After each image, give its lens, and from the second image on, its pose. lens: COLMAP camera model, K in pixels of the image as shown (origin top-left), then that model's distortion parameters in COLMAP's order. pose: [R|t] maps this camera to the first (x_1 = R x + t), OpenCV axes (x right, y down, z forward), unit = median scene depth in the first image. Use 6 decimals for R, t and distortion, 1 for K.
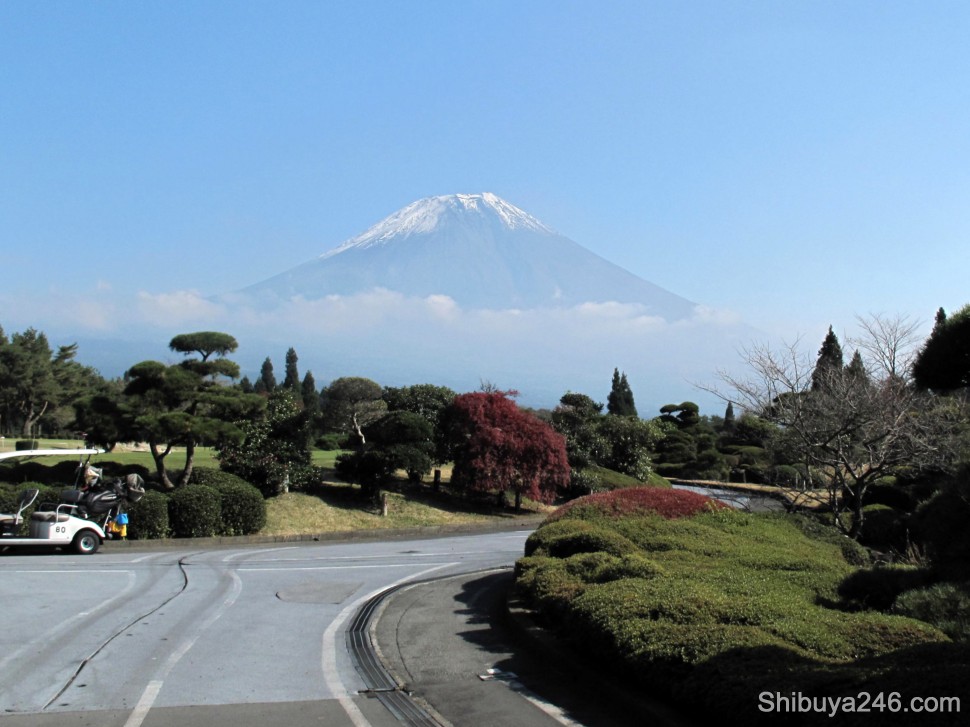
lens RADIAL K [[701.9, 0, 508.6], [0, 701.9, 363.4], [0, 0, 1]] dist [-0.043182, 0.000891]
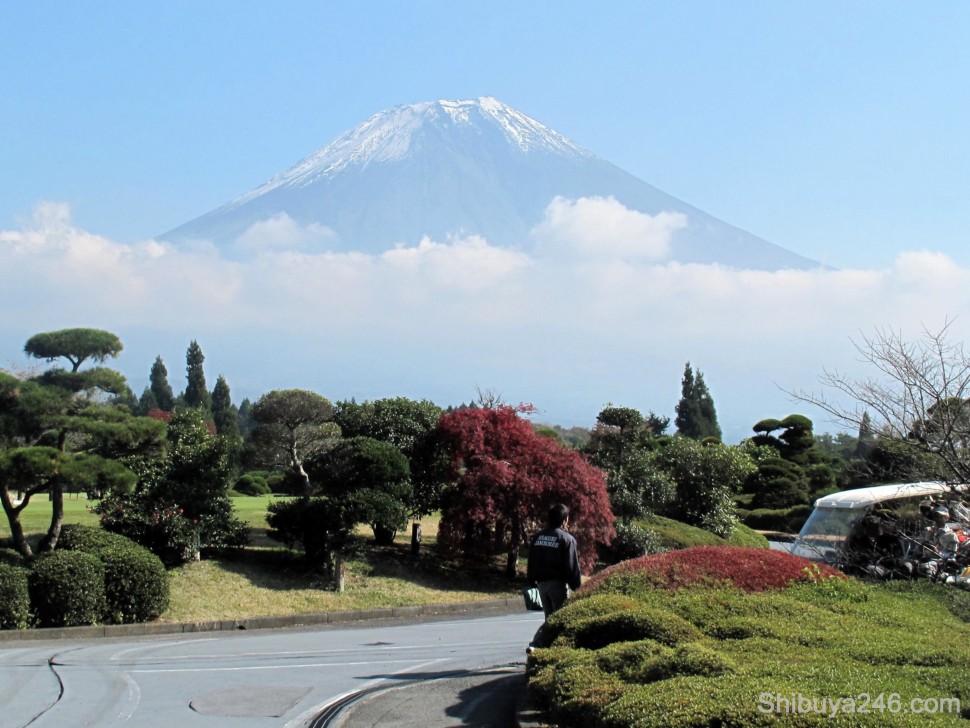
lens RADIAL K [[1162.9, 0, 485.0], [0, 1162.9, 364.0], [0, 0, 1]] dist [-0.007766, -0.035265]
pose [[0.998821, -0.017529, -0.045276, 0.019533], [0.018488, 0.999612, 0.020840, -0.026277], [0.044893, -0.021652, 0.998757, -0.125458]]
